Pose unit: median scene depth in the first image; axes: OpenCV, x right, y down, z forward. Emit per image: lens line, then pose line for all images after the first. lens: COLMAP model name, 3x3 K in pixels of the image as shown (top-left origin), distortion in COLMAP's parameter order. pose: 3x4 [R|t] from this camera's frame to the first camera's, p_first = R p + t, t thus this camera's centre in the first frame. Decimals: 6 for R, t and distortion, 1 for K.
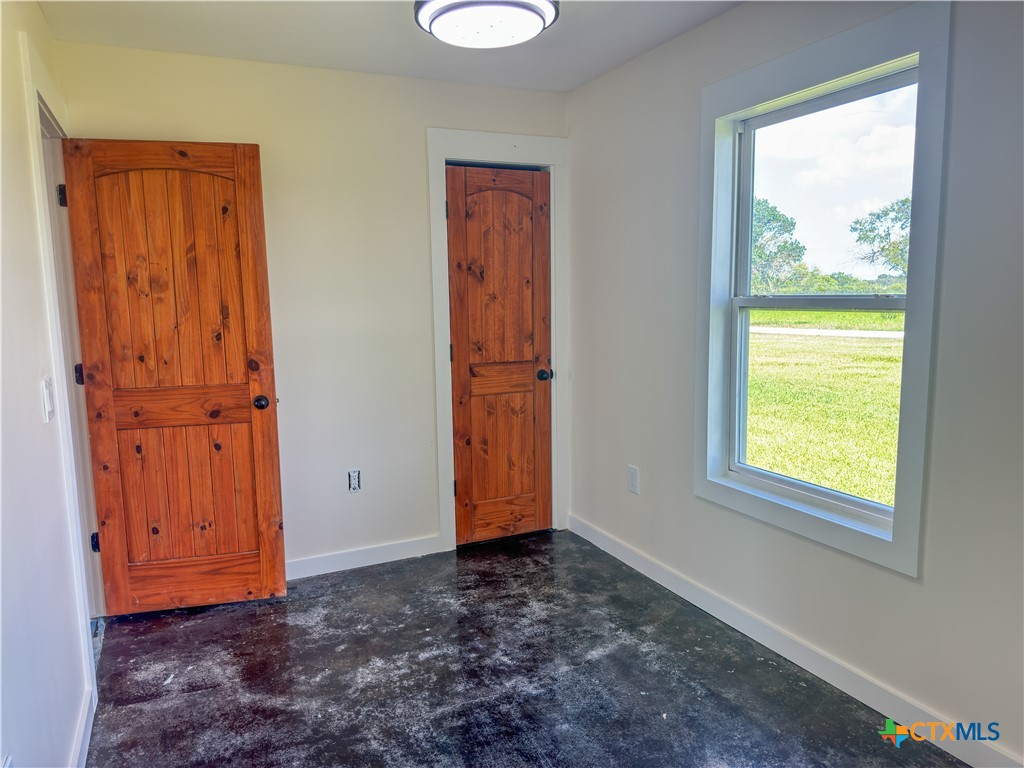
lens RADIAL K [[714.9, 0, 515.4], [0, 714.9, 397.4], [0, 0, 1]] dist [0.001784, -0.006571]
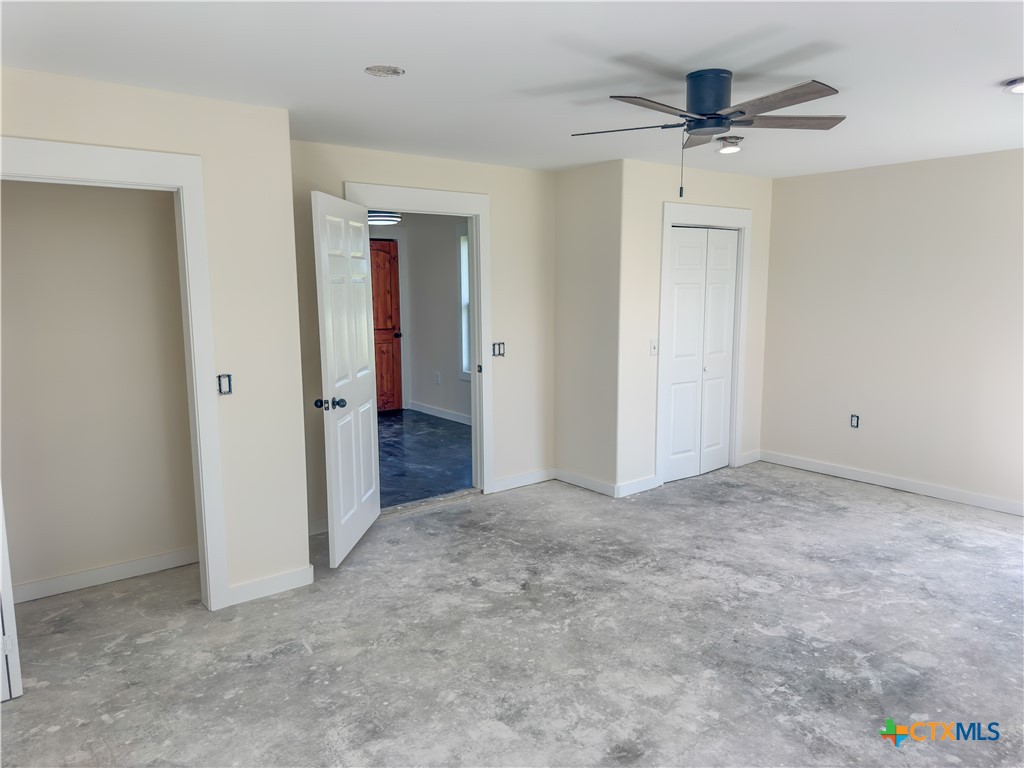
lens RADIAL K [[722.6, 0, 512.0], [0, 722.6, 384.0], [0, 0, 1]] dist [0.048868, -0.083229]
pose [[0.977296, -0.019164, 0.211008, -0.086526], [0.020583, 0.999778, -0.004530, 0.135954], [-0.210875, 0.008770, 0.977474, -1.234421]]
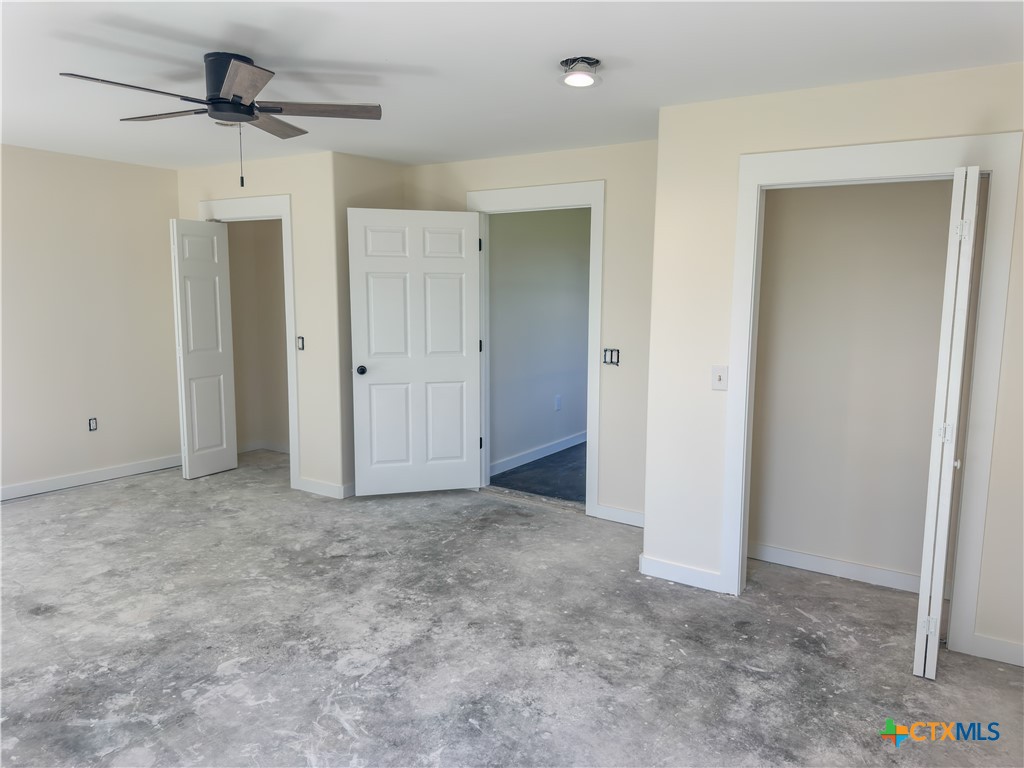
lens RADIAL K [[714.9, 0, 515.4], [0, 714.9, 397.4], [0, 0, 1]] dist [0.001784, -0.006571]
pose [[0.514967, 0.162680, -0.841632, 1.104470], [-0.143649, 0.984320, 0.102366, 0.031390], [0.845088, 0.068185, 0.530261, -0.635711]]
